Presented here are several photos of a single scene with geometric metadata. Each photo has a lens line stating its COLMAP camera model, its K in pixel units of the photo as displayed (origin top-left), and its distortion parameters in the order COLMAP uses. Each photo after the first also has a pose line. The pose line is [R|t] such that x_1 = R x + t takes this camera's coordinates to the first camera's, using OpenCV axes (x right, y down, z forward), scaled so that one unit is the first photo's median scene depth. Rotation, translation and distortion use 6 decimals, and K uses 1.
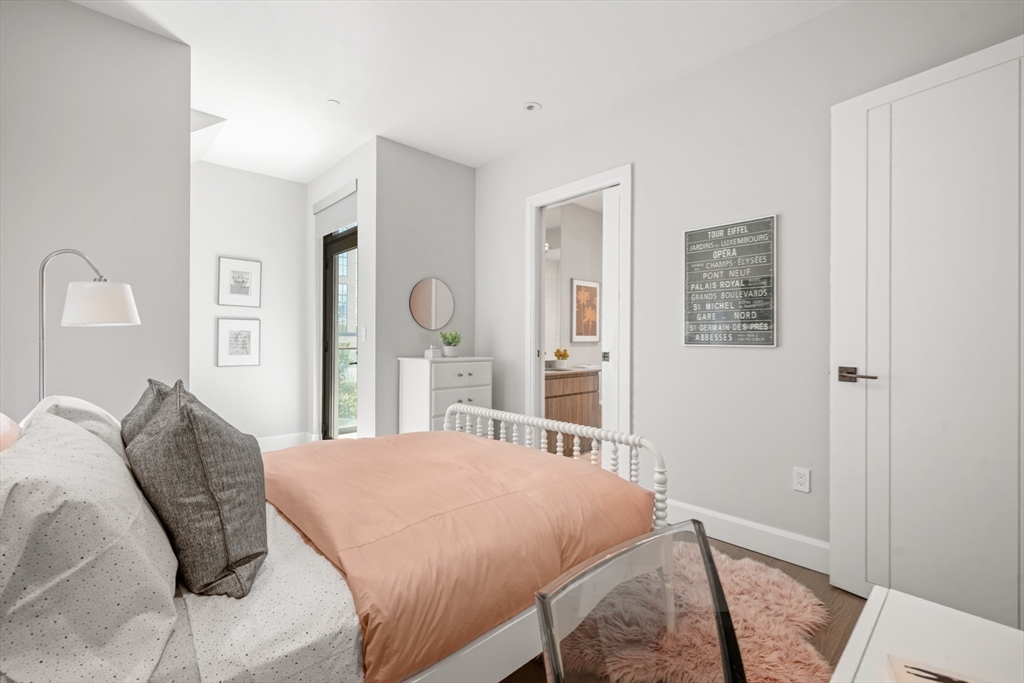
lens RADIAL K [[437.4, 0, 511.7], [0, 437.4, 340.4], [0, 0, 1]] dist [-0.003125, 0.001102]
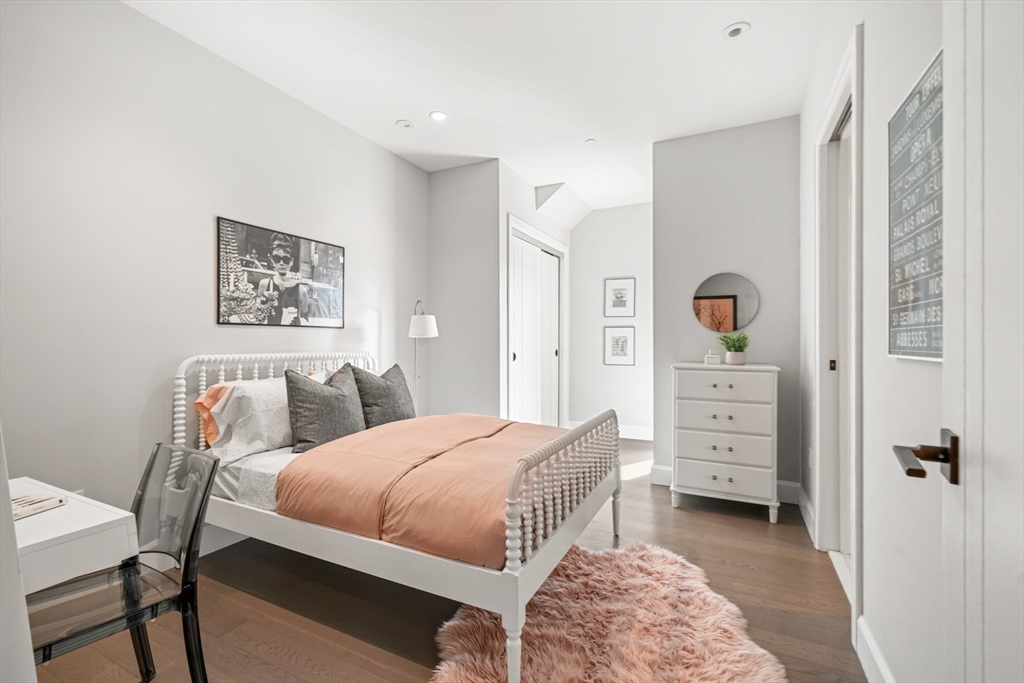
lens RADIAL K [[437.4, 0, 511.3], [0, 437.4, 342.5], [0, 0, 1]] dist [-0.003125, 0.001102]
pose [[0.358337, -0.002940, -0.933588, 0.492831], [0.000288, 0.999995, -0.003039, -0.001515], [0.933592, 0.000820, 0.358336, 0.307150]]
